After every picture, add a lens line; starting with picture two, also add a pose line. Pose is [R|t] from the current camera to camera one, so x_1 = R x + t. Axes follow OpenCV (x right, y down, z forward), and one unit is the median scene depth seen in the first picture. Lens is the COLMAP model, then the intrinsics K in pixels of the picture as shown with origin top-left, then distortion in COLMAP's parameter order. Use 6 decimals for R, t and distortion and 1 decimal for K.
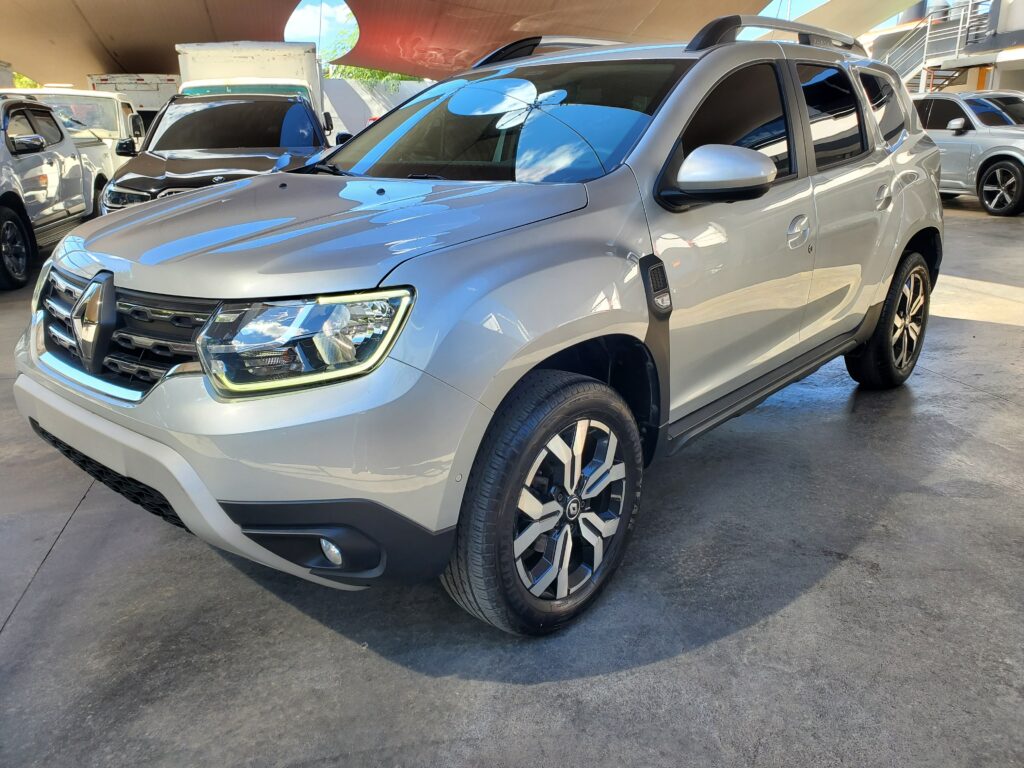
lens RADIAL K [[770.8, 0, 512.0], [0, 770.8, 384.0], [0, 0, 1]] dist [0.004633, 0.015407]
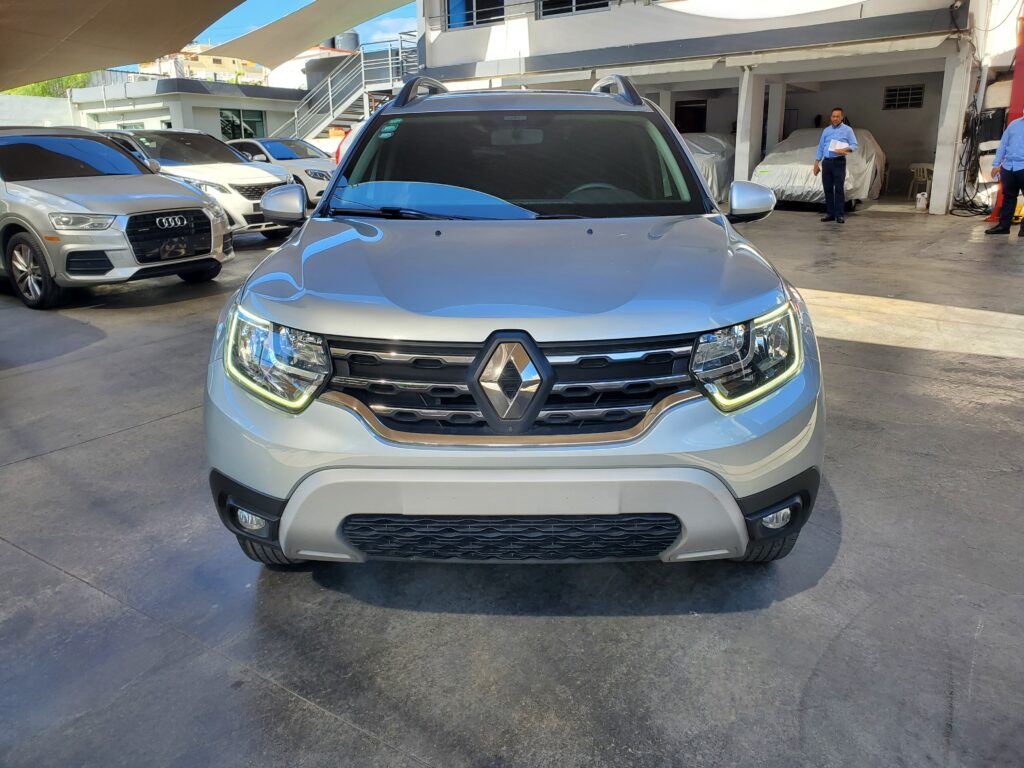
lens RADIAL K [[770.8, 0, 512.0], [0, 770.8, 384.0], [0, 0, 1]] dist [0.004633, 0.015407]
pose [[0.774883, -0.189453, 0.603045, -1.059549], [0.199441, 0.978574, 0.051158, -0.120055], [-0.599816, 0.080631, 0.796065, 0.203908]]
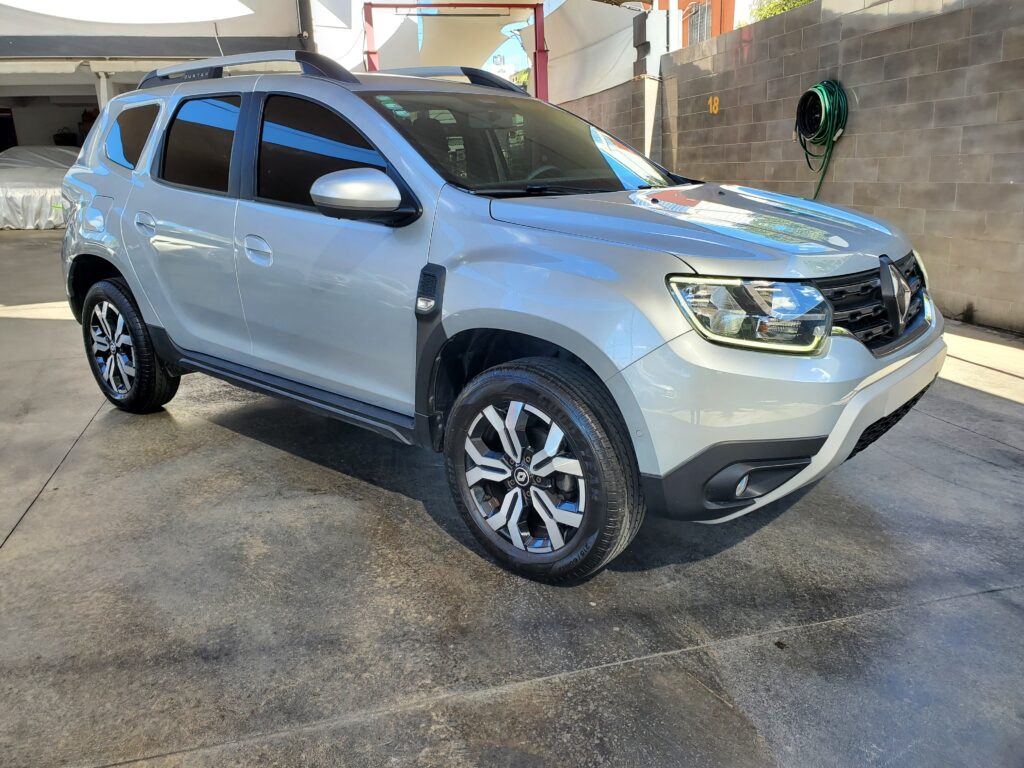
lens RADIAL K [[770.8, 0, 512.0], [0, 770.8, 384.0], [0, 0, 1]] dist [0.004633, 0.015407]
pose [[0.030050, -0.280789, 0.959299, -1.696935], [0.320408, 0.911794, 0.256847, -0.442753], [-0.946803, 0.299649, 0.117366, 1.395411]]
